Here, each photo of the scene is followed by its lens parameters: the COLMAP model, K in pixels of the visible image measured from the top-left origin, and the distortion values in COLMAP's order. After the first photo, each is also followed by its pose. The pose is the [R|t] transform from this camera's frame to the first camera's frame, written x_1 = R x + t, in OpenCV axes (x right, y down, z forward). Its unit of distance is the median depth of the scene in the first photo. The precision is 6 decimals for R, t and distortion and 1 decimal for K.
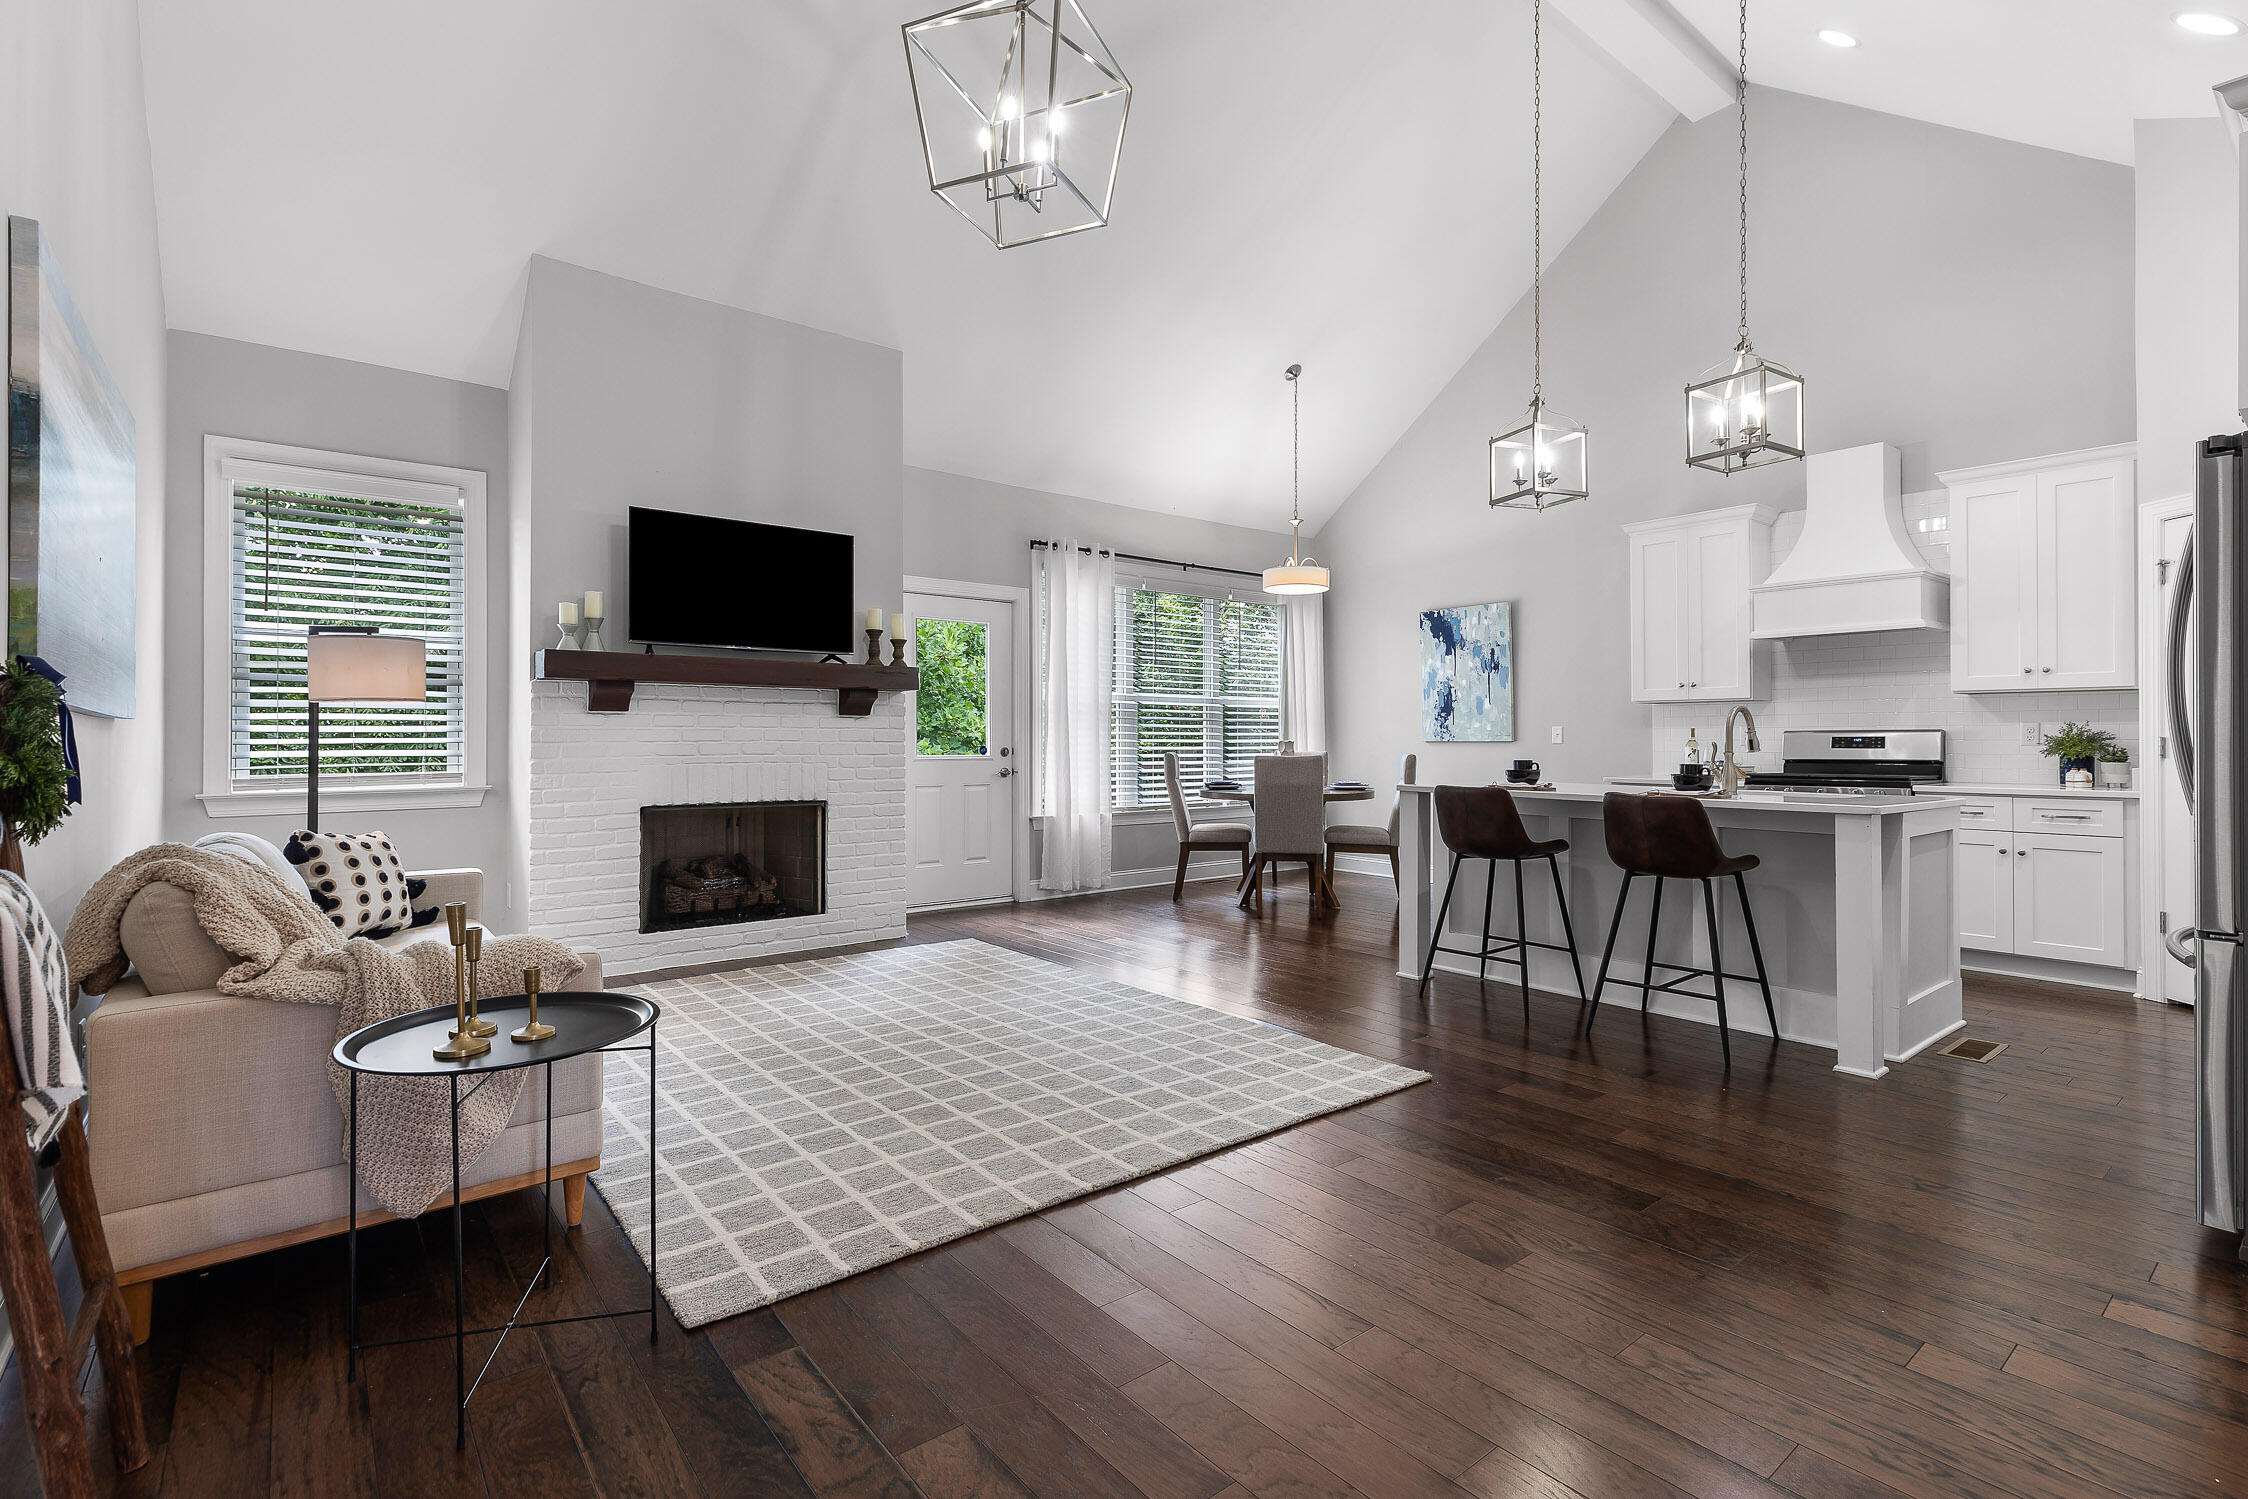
lens RADIAL K [[1028.5, 0, 1123.4], [0, 1028.5, 739.1], [0, 0, 1]] dist [0.005059, 0.000057]
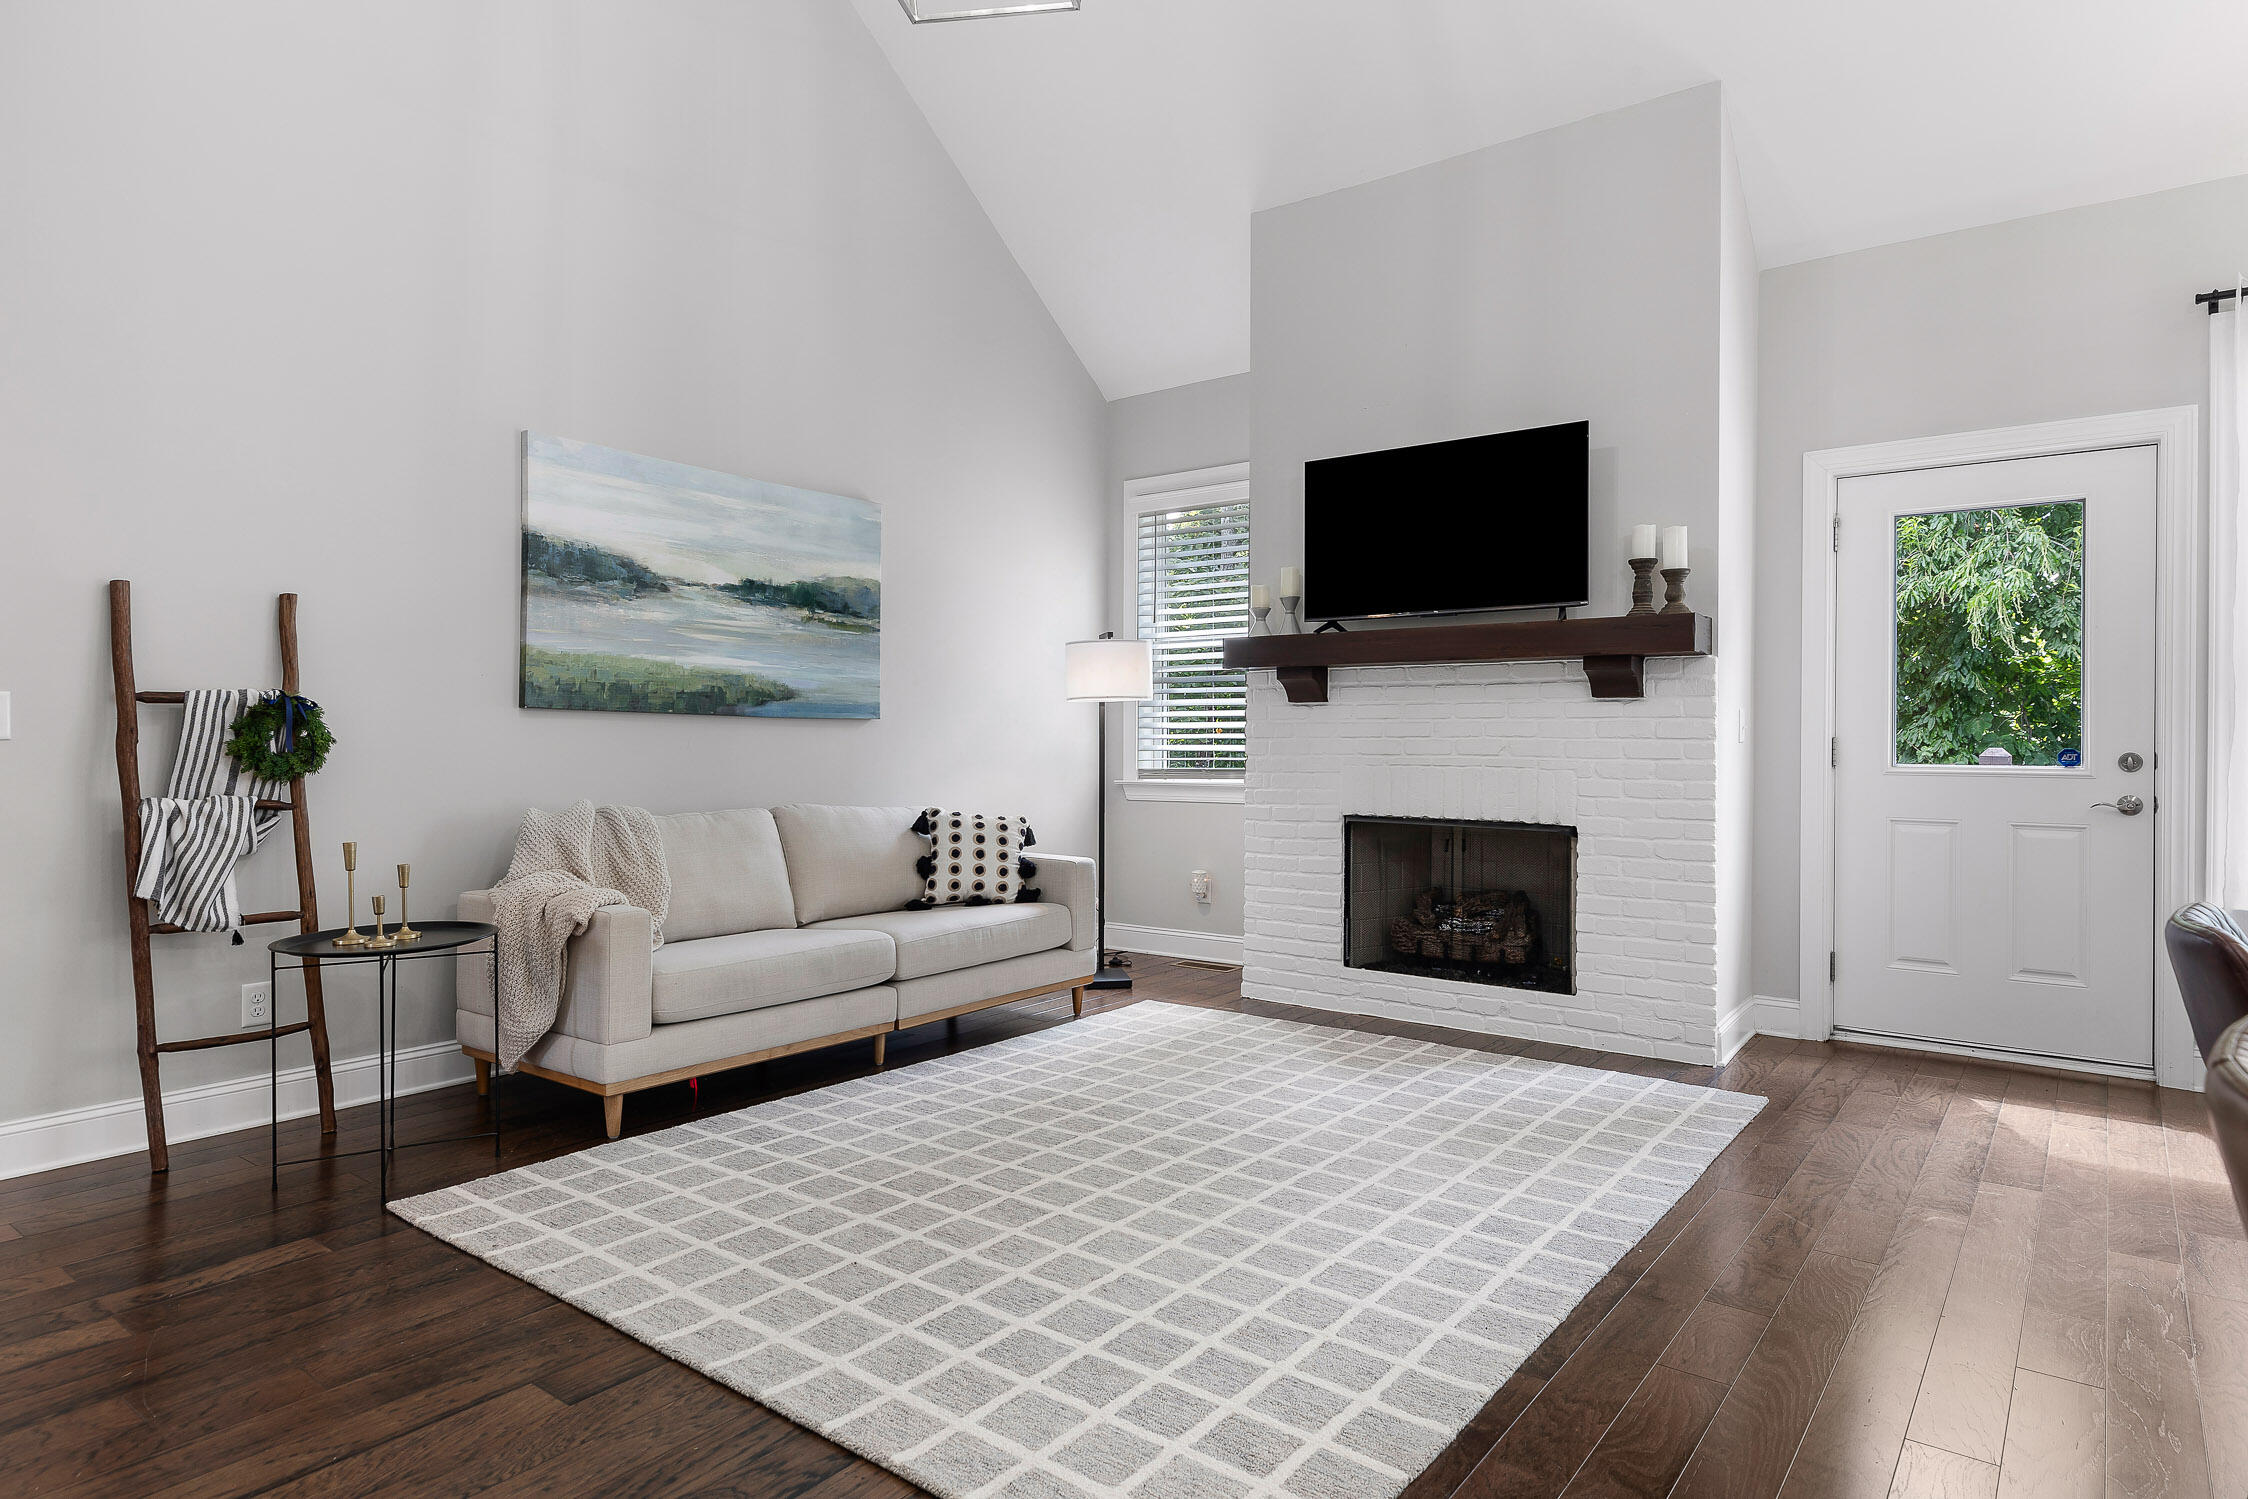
lens RADIAL K [[1269.0, 0, 1123.9], [0, 1269.0, 753.4], [0, 0, 1]] dist [0.009005, 0.002013]
pose [[0.240165, 0.013182, -0.970643, 0.669905], [-0.001362, 0.999911, 0.013242, 0.002793], [0.970731, -0.001858, 0.240162, 0.788721]]
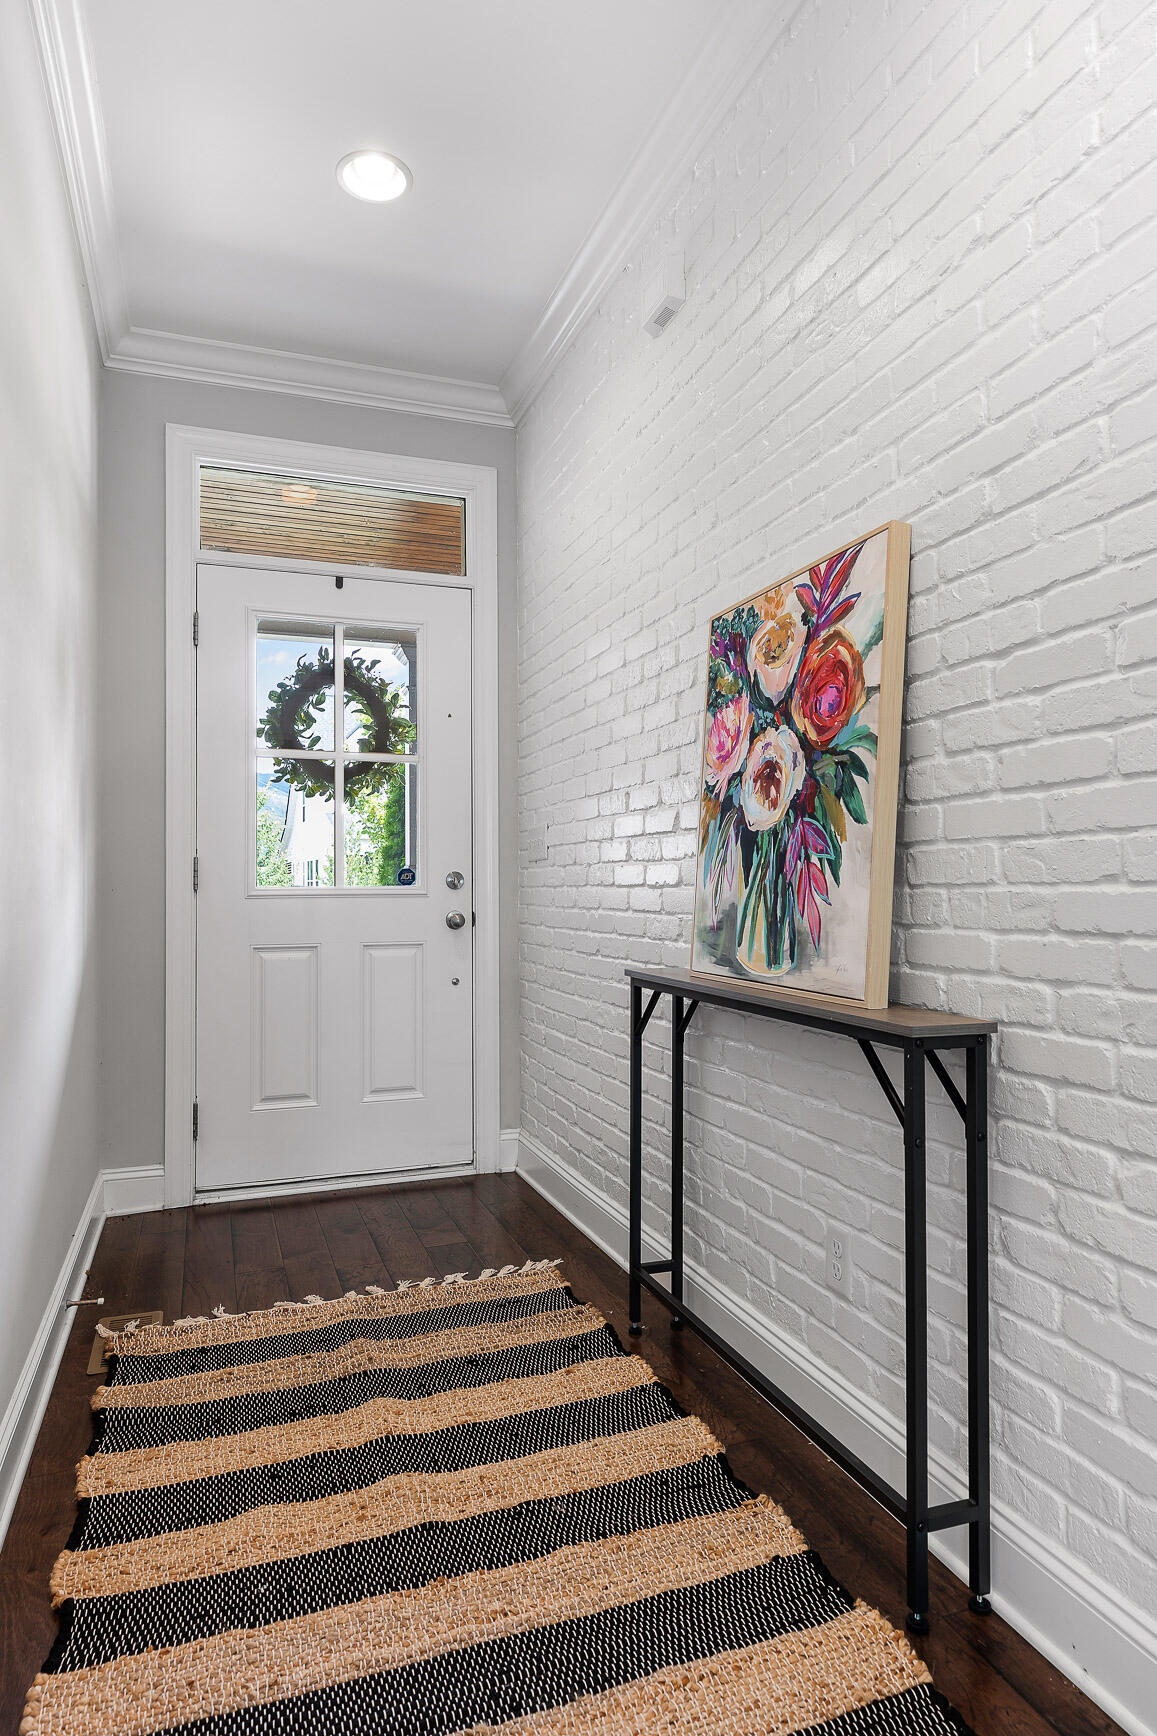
lens RADIAL K [[1017.7, 0, 579.6], [0, 1017.7, 869.1], [0, 0, 1]] dist [0.000740, -0.000007]
pose [[0.949179, -0.005558, -0.314686, 0.197255], [0.004419, 0.999981, -0.004332, 0.018438], [0.314704, 0.002721, 0.949186, 1.049032]]
